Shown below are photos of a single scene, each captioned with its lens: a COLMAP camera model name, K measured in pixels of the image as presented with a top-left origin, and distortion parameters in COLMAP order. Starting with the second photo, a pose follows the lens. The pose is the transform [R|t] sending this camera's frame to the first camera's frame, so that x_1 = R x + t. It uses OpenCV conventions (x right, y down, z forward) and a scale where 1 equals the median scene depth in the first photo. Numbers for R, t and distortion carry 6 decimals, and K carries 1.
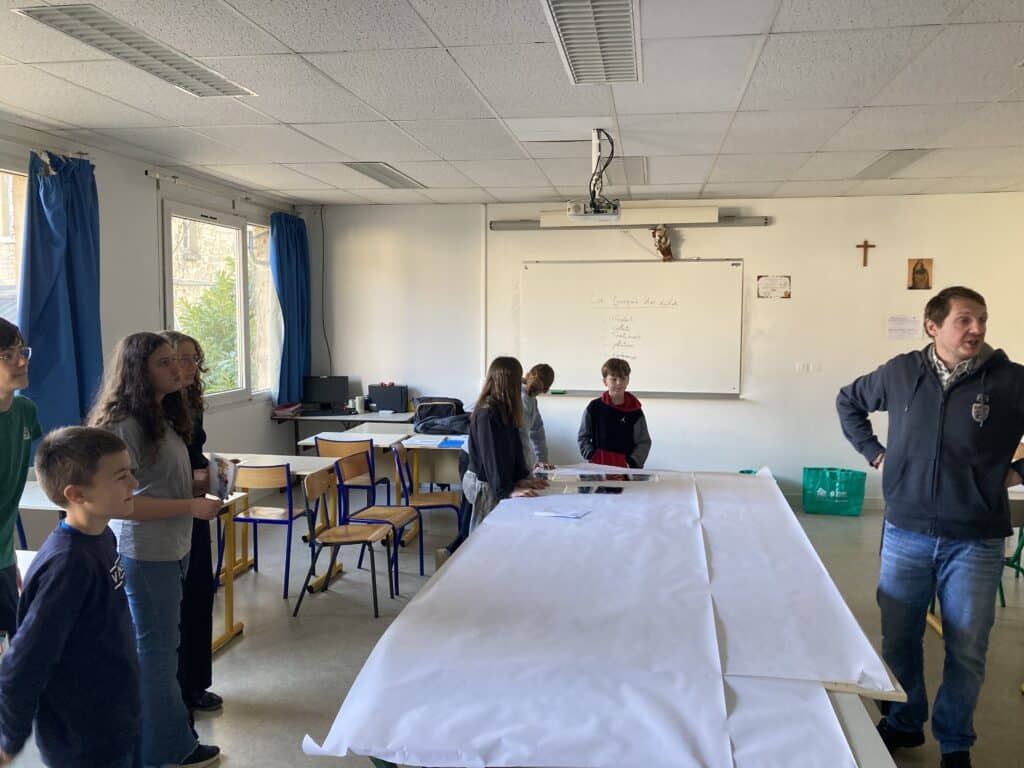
lens RADIAL K [[817.1, 0, 512.9], [0, 817.1, 386.2], [0, 0, 1]] dist [0.012186, 0.005584]
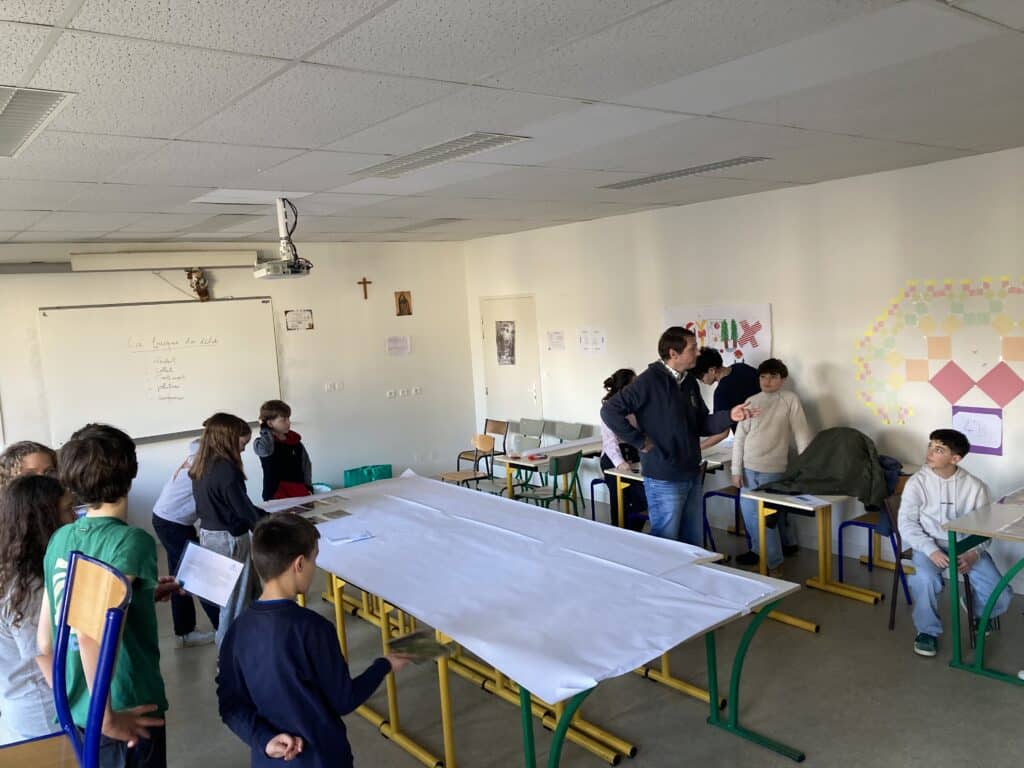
lens RADIAL K [[817.1, 0, 515.8], [0, 817.1, 384.2], [0, 0, 1]] dist [0.012186, 0.005584]
pose [[0.659753, -0.121758, 0.741553, -0.336582], [0.131911, 0.990229, 0.045230, -0.044248], [-0.739814, 0.067978, 0.669368, 0.021629]]
